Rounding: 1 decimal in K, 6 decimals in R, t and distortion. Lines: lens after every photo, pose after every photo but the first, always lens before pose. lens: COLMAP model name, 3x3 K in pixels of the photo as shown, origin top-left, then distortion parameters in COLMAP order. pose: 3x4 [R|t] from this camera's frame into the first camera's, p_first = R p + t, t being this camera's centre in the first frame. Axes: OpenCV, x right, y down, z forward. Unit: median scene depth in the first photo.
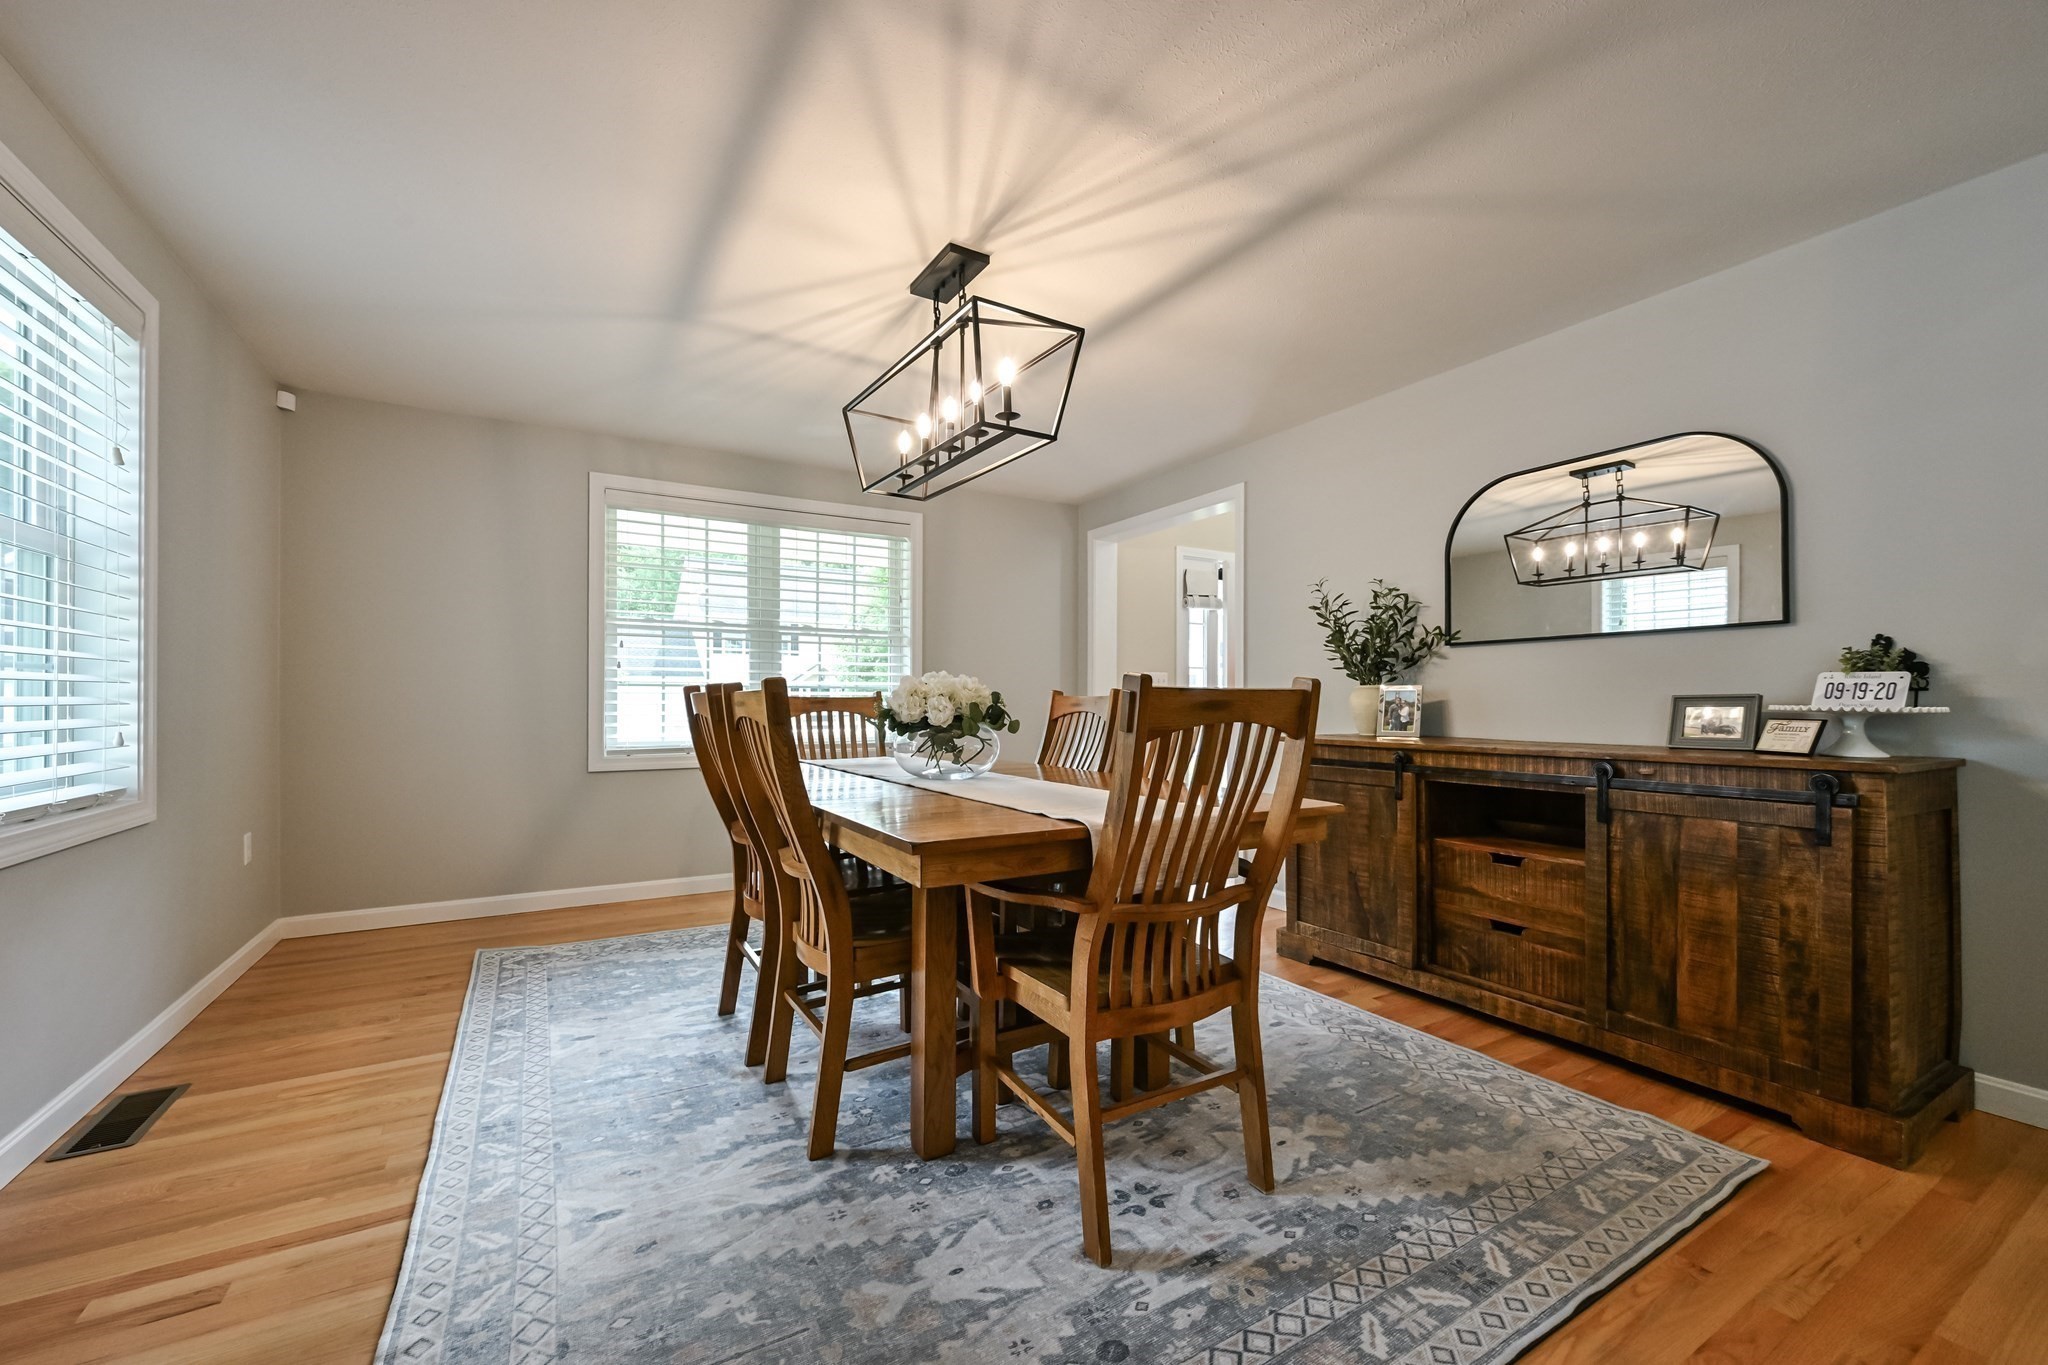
lens RADIAL K [[807.5, 0, 1007.9], [0, 807.5, 686.6], [0, 0, 1]] dist [0.004456, 0.000077]
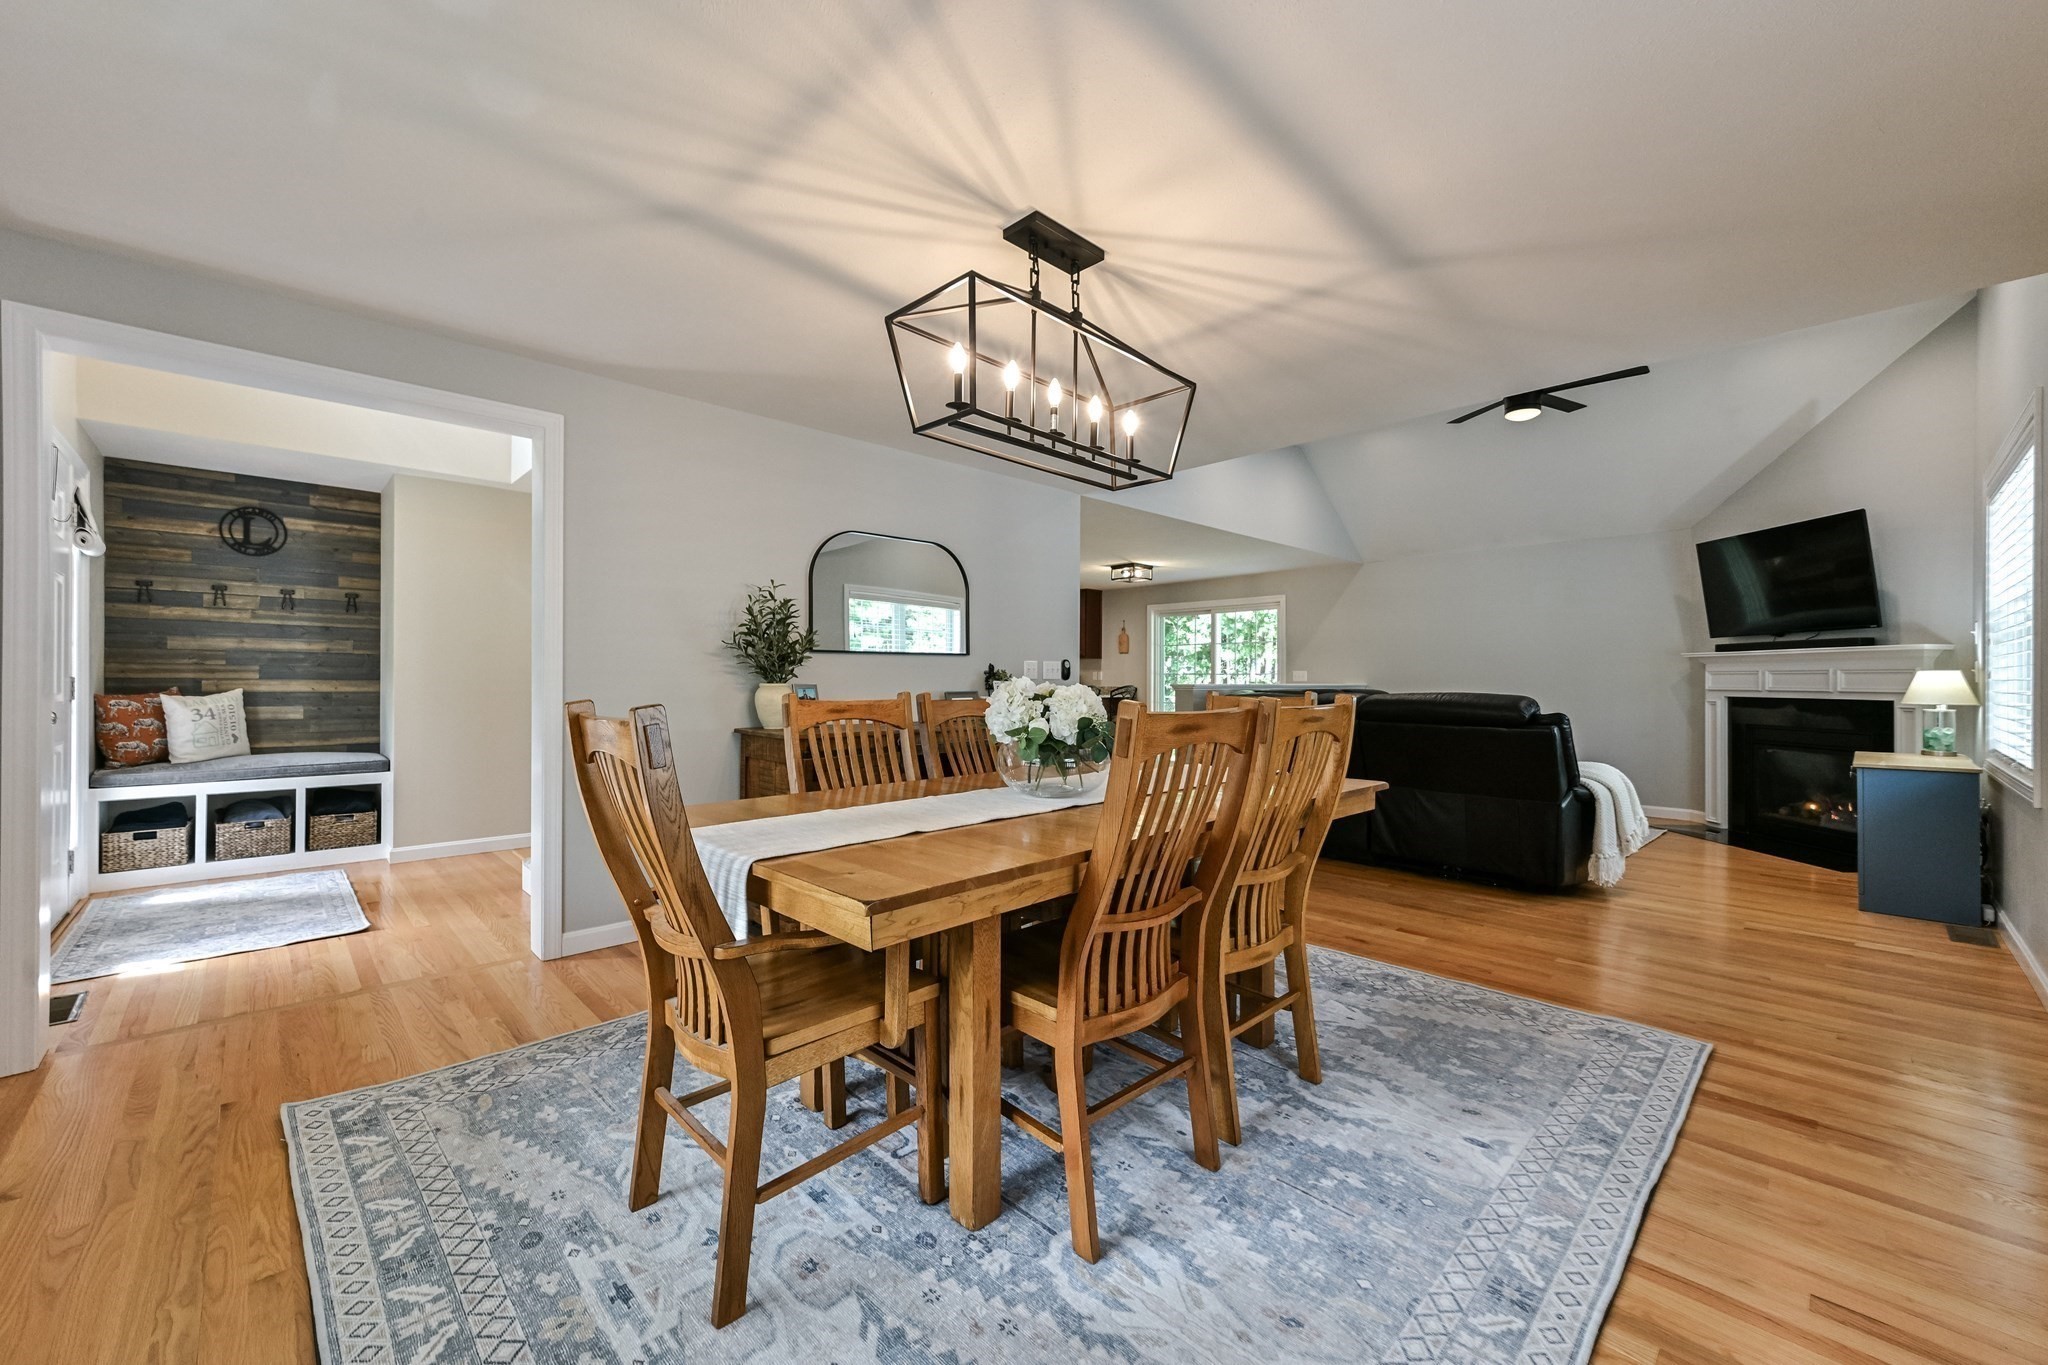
lens RADIAL K [[803.7, 0, 1027.6], [0, 803.7, 672.2], [0, 0, 1]] dist [0.000616, -0.000011]
pose [[-0.245981, 0.000576, 0.969274, -1.304808], [-0.032345, 0.999438, -0.008803, -0.029542], [-0.968735, -0.033516, -0.245825, 1.712375]]
